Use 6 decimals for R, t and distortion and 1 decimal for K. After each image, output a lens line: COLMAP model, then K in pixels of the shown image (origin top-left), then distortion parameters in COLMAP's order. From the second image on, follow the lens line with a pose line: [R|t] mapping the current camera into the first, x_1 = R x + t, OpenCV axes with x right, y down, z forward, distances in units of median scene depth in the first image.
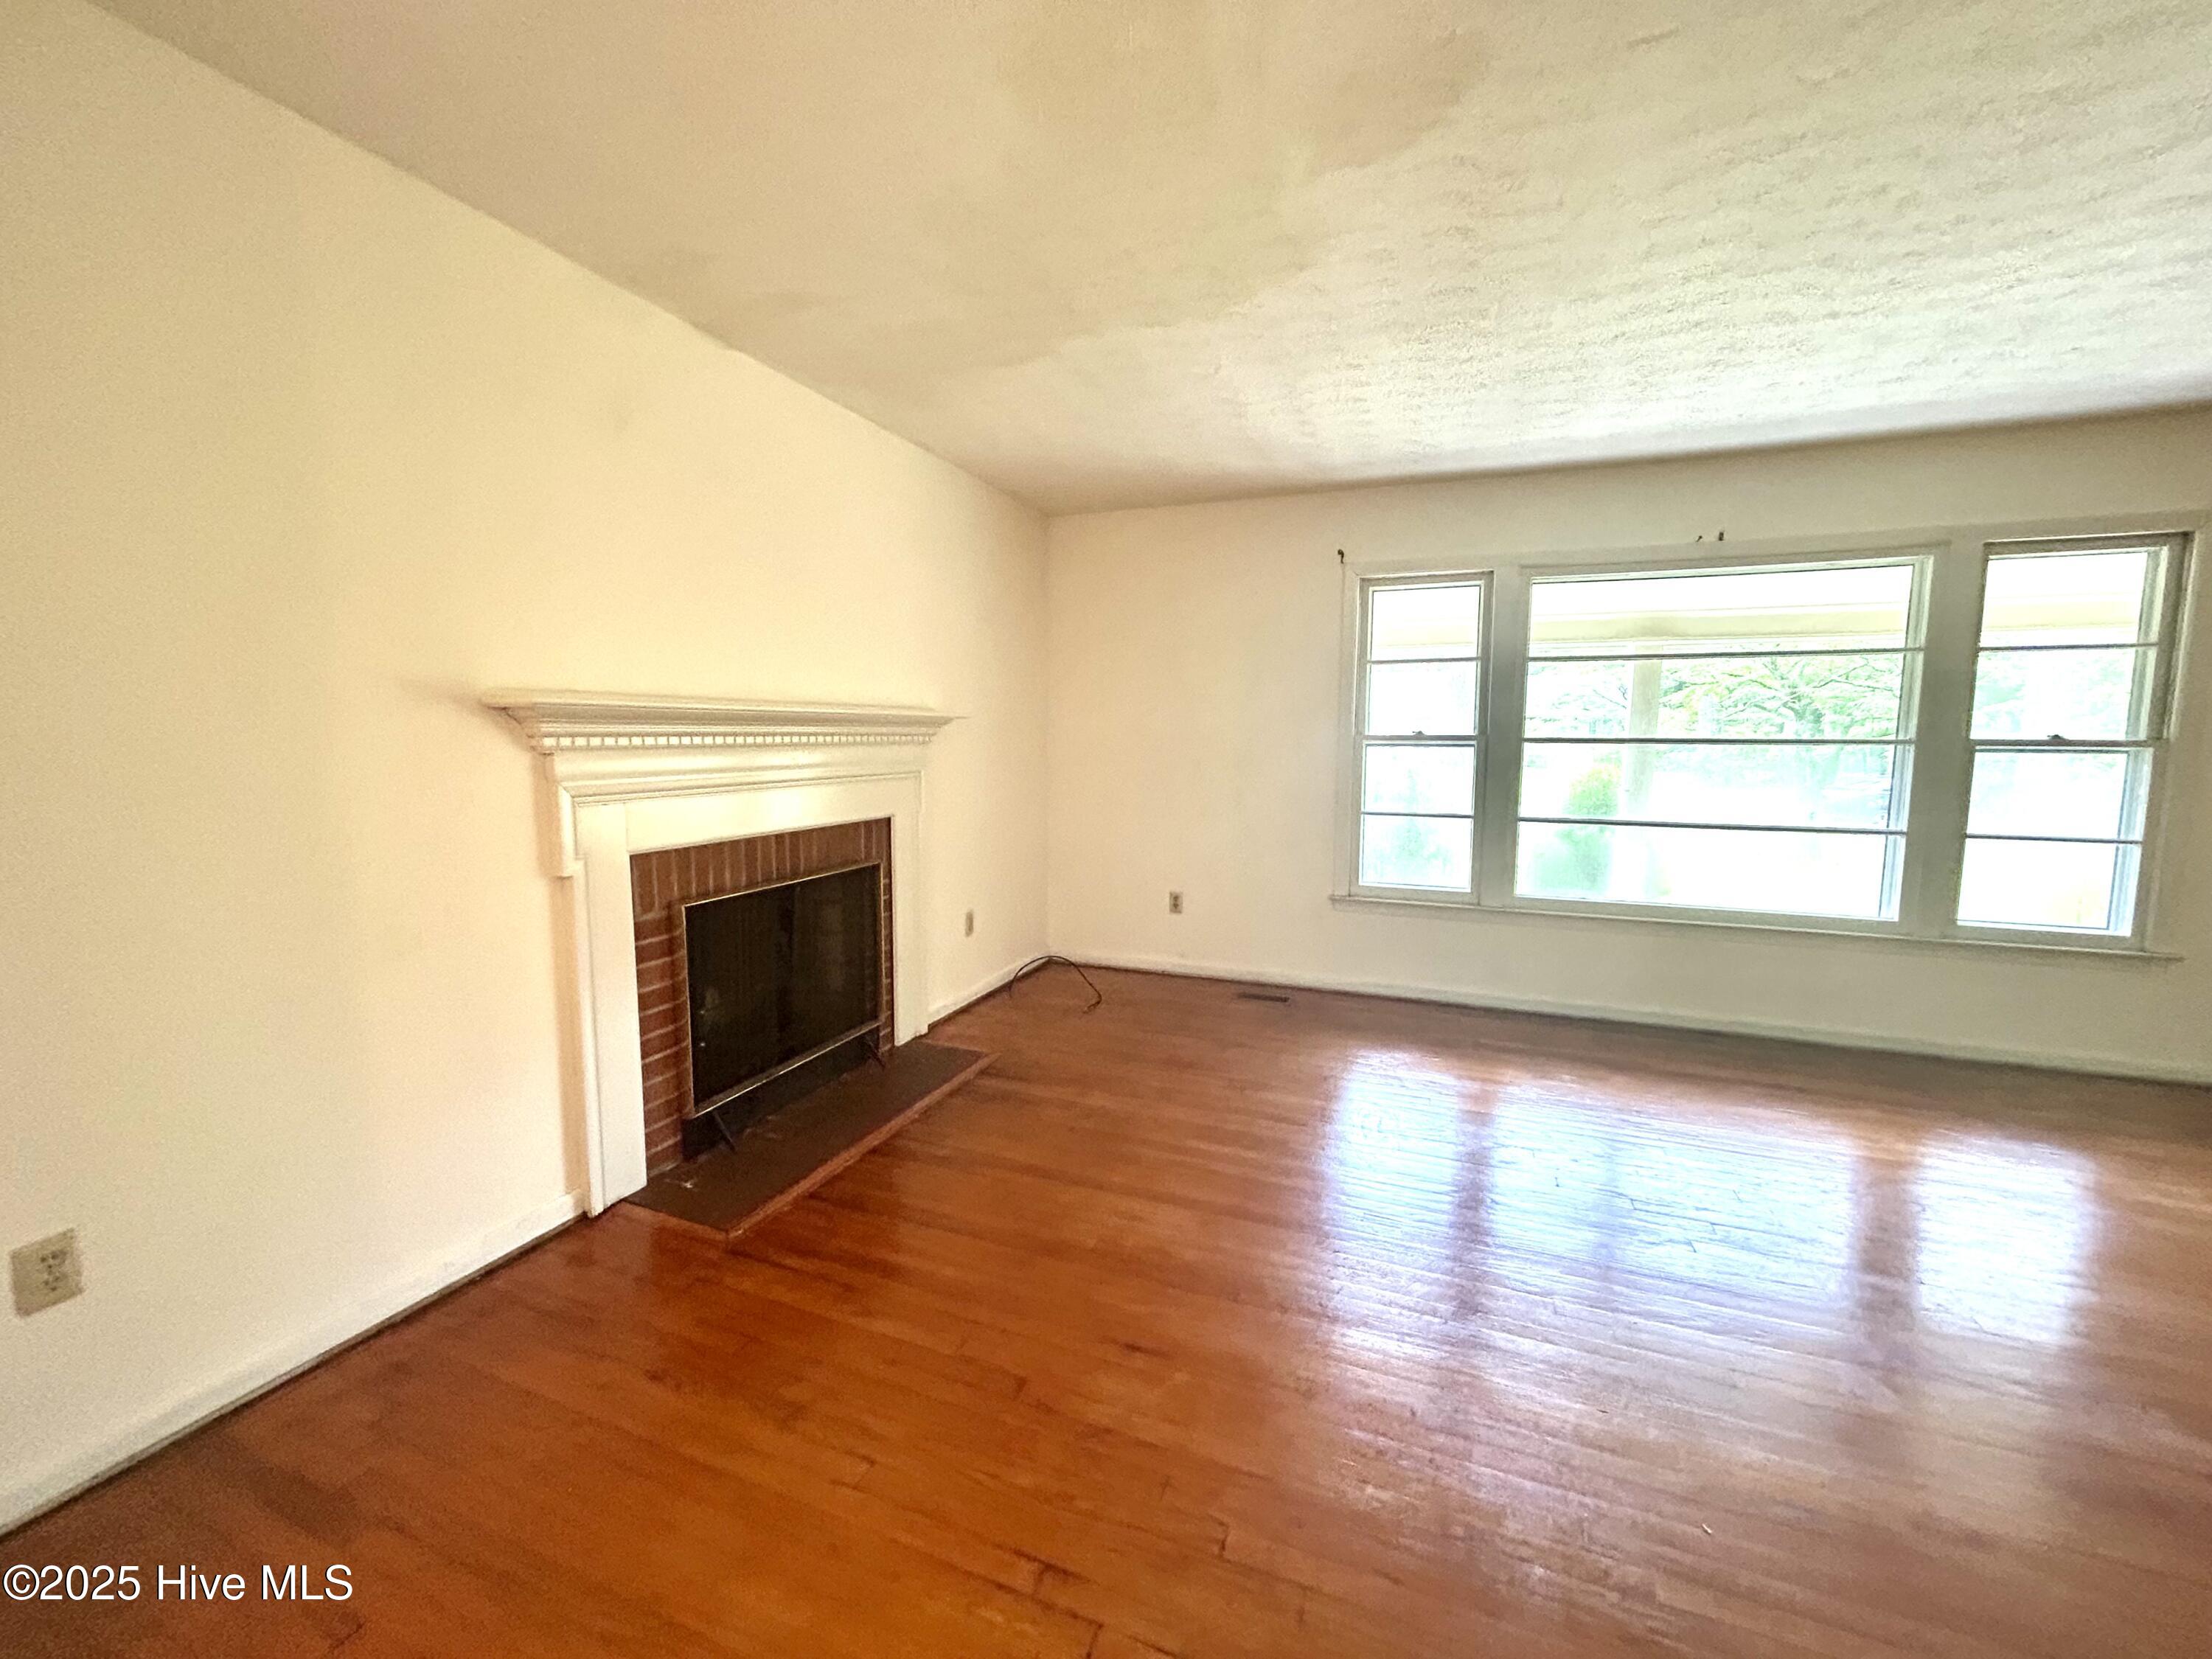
lens RADIAL K [[883.2, 0, 1102.9], [0, 883.2, 825.3], [0, 0, 1]] dist [-0.001751, -0.000043]
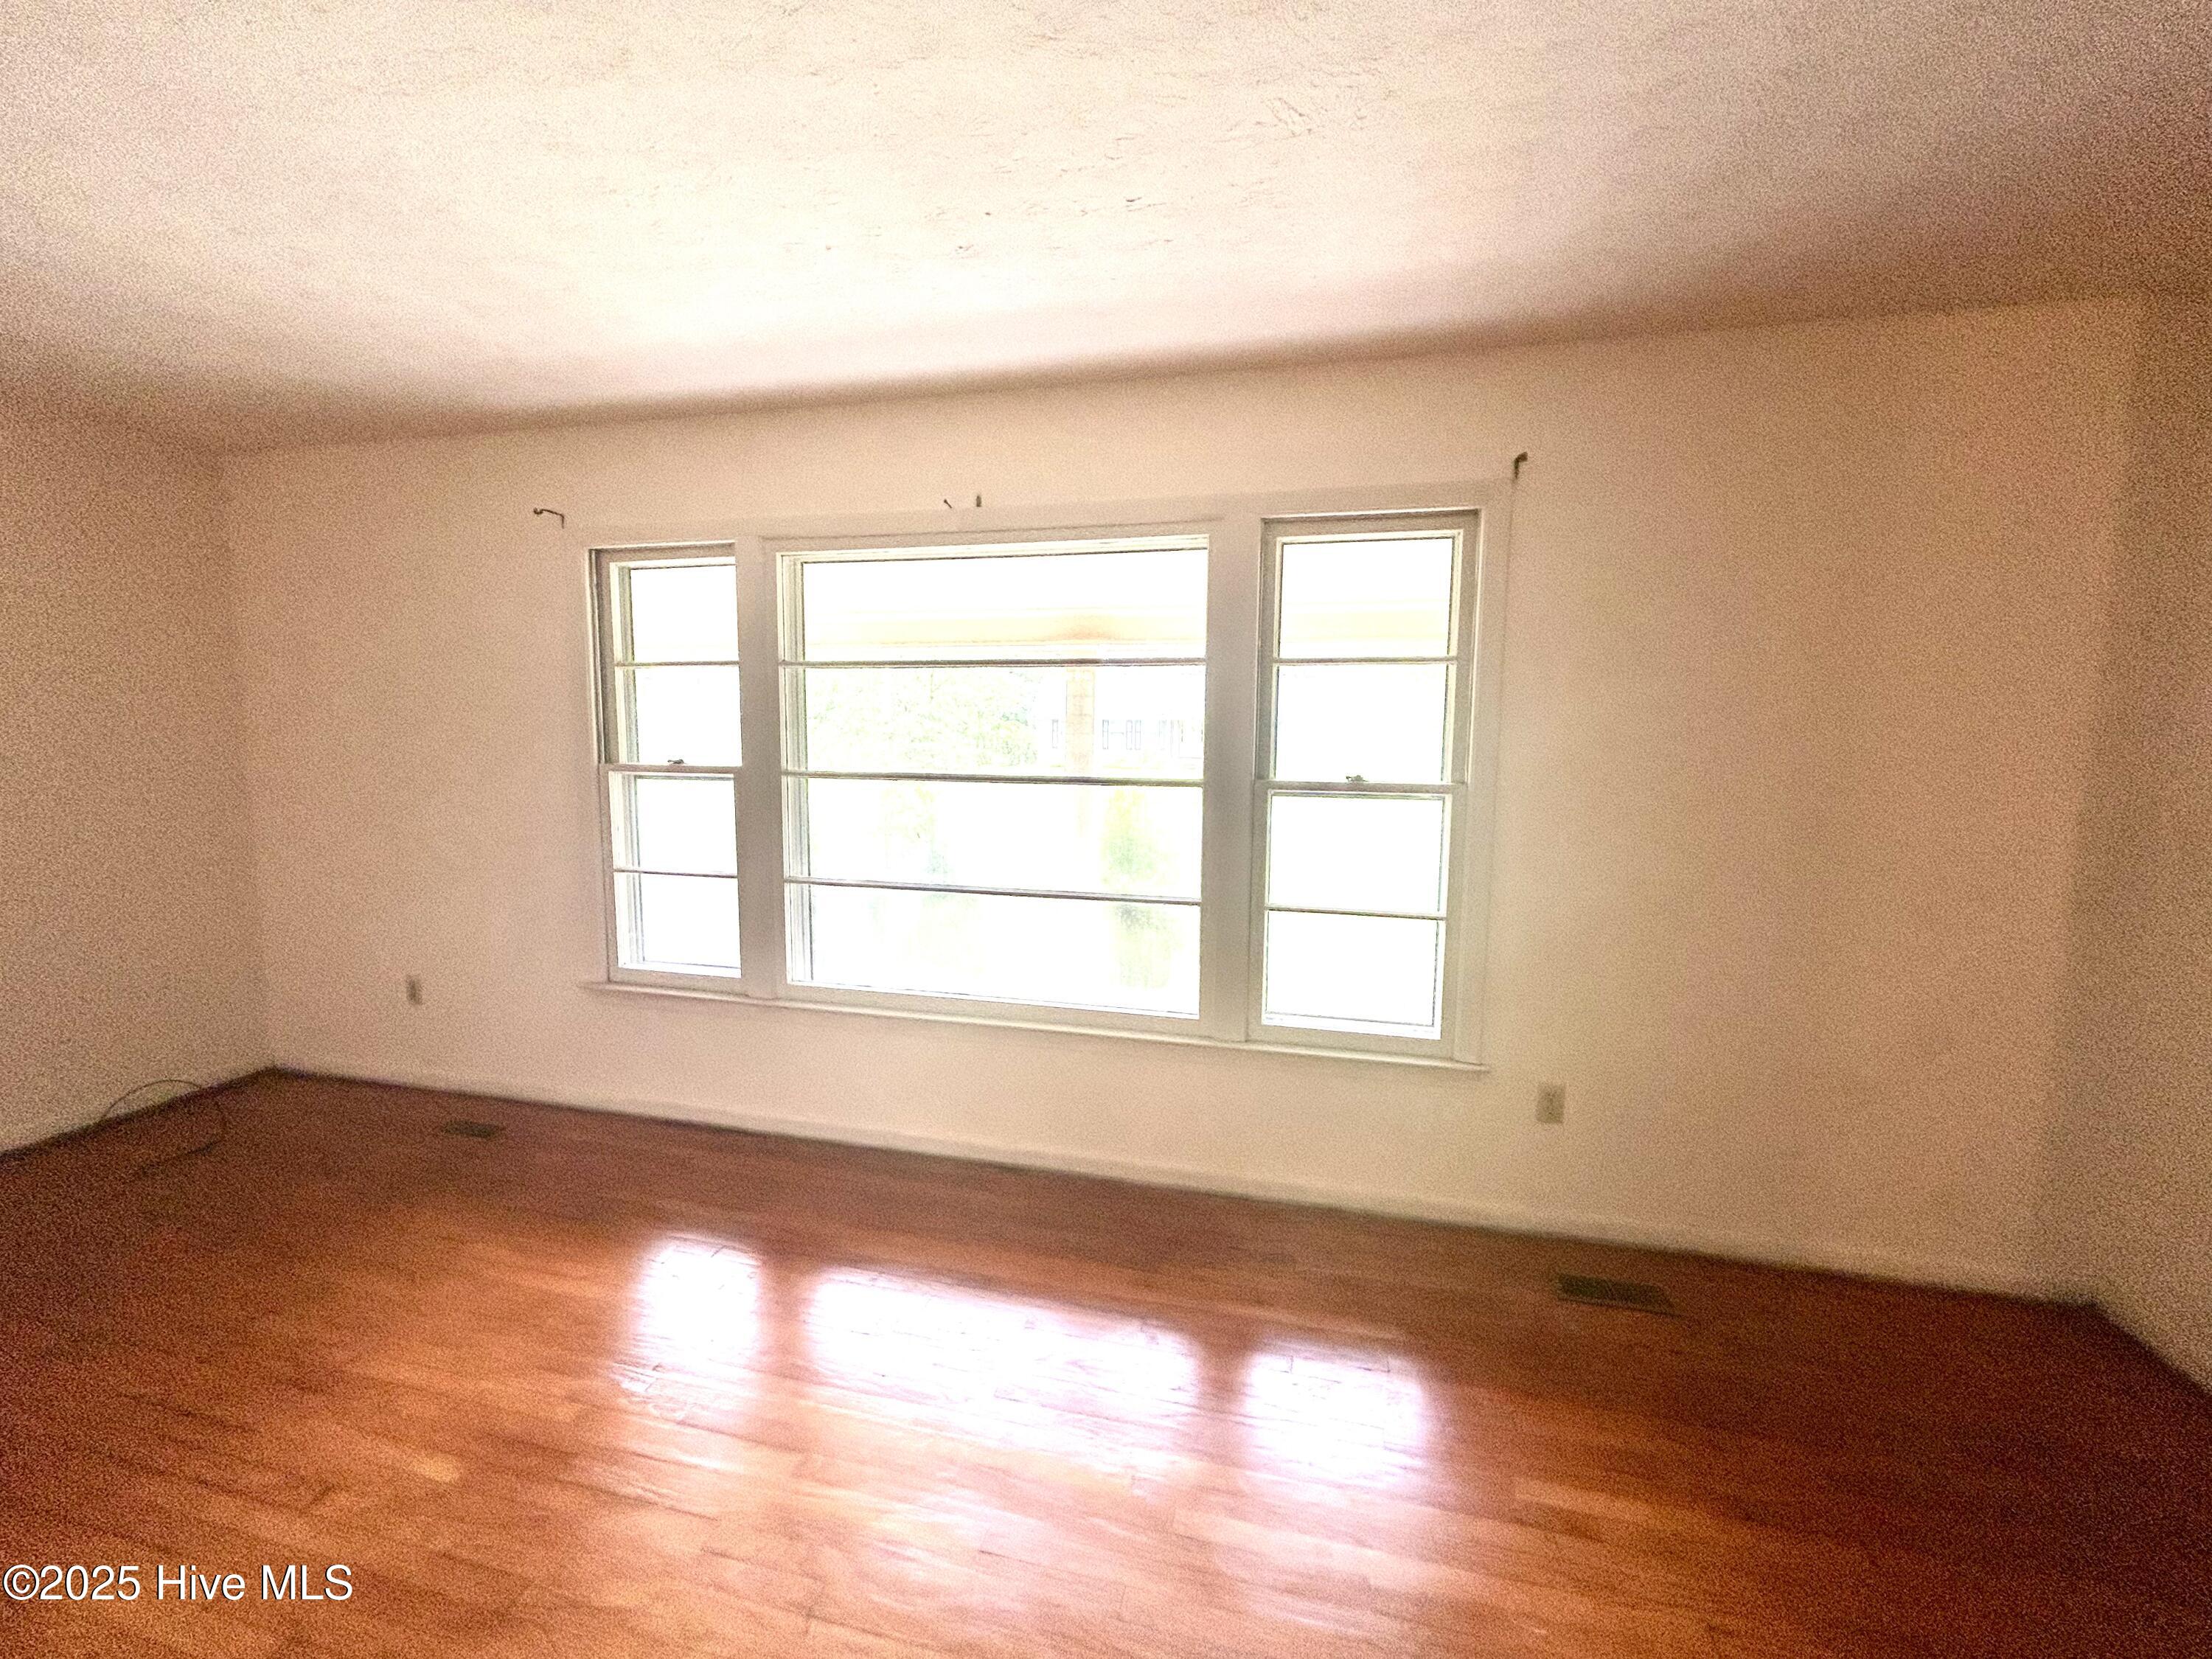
lens RADIAL K [[883.2, 0, 1102.9], [0, 883.2, 825.3], [0, 0, 1]] dist [-0.001751, -0.000043]
pose [[0.989972, -0.006626, 0.141107, 0.728599], [0.007274, 0.999965, -0.004078, -0.056282], [-0.141075, 0.005064, 0.989986, 0.268380]]
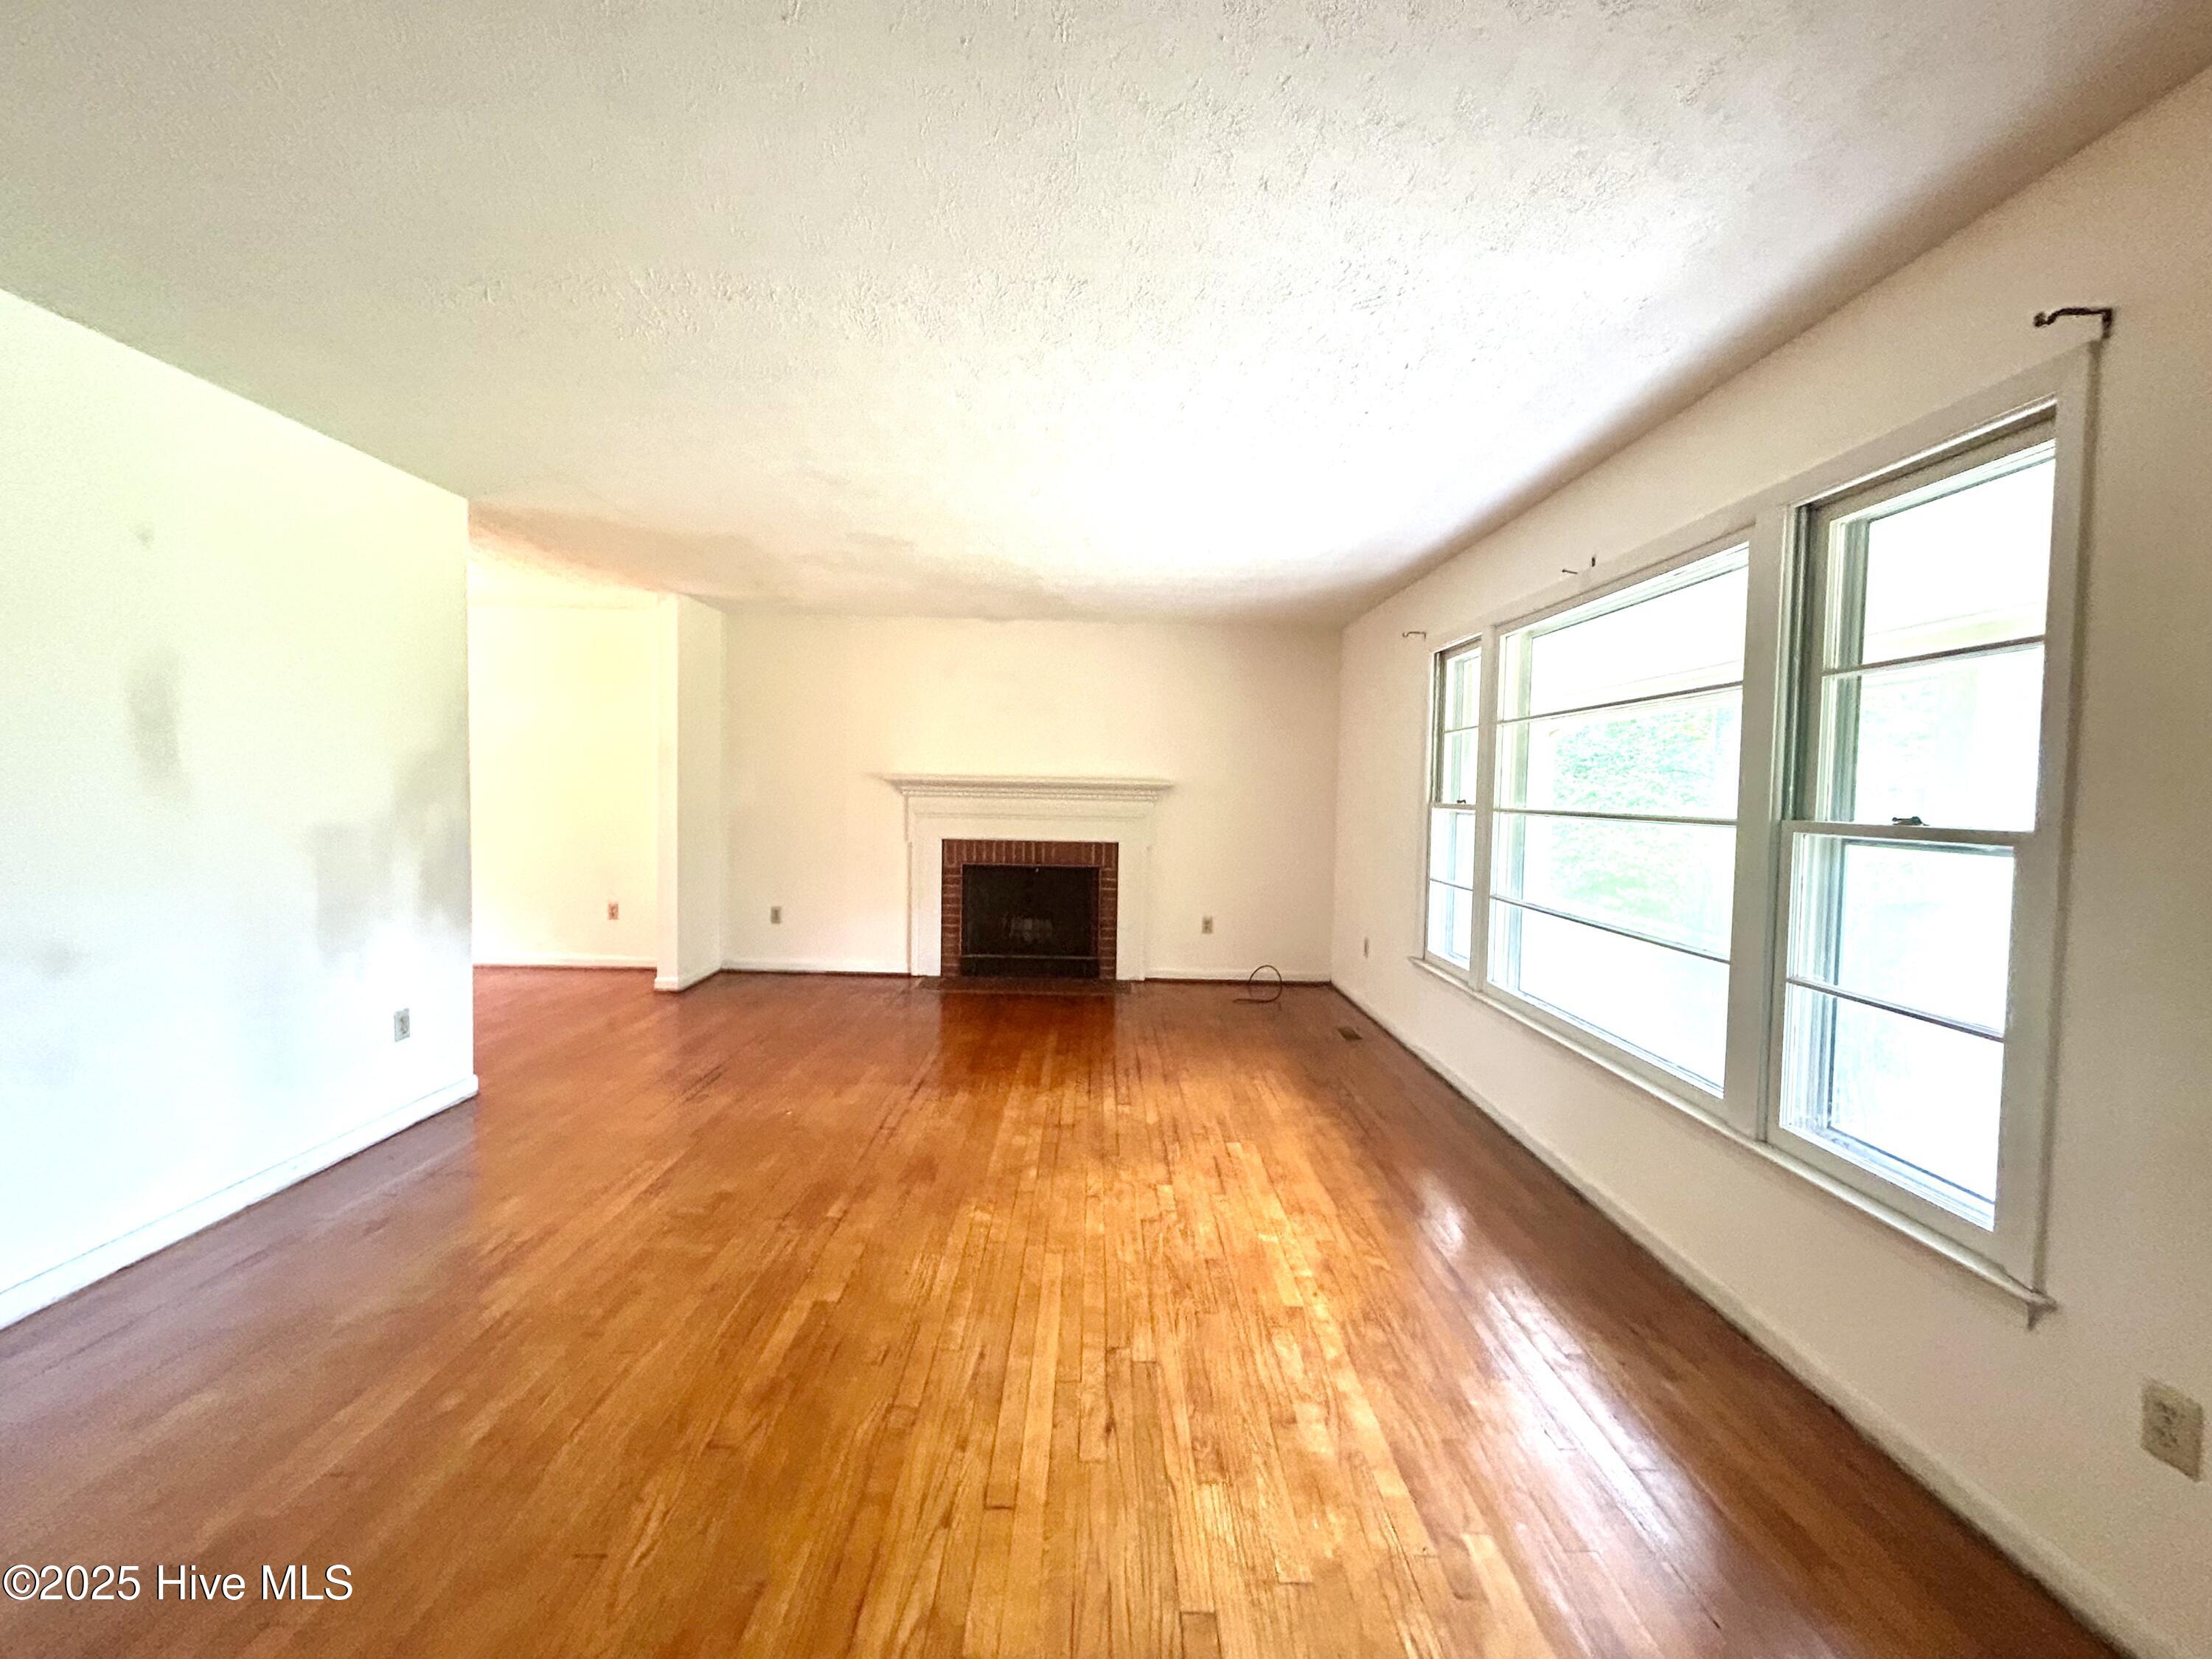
lens RADIAL K [[890.0, 0, 1108.0], [0, 890.0, 824.7], [0, 0, 1]] dist [0.000056, 0.000143]
pose [[0.377474, 0.041705, -0.925080, 1.349618], [-0.114071, 0.993471, -0.001758, -0.039173], [0.918967, 0.106189, 0.379767, 0.323395]]
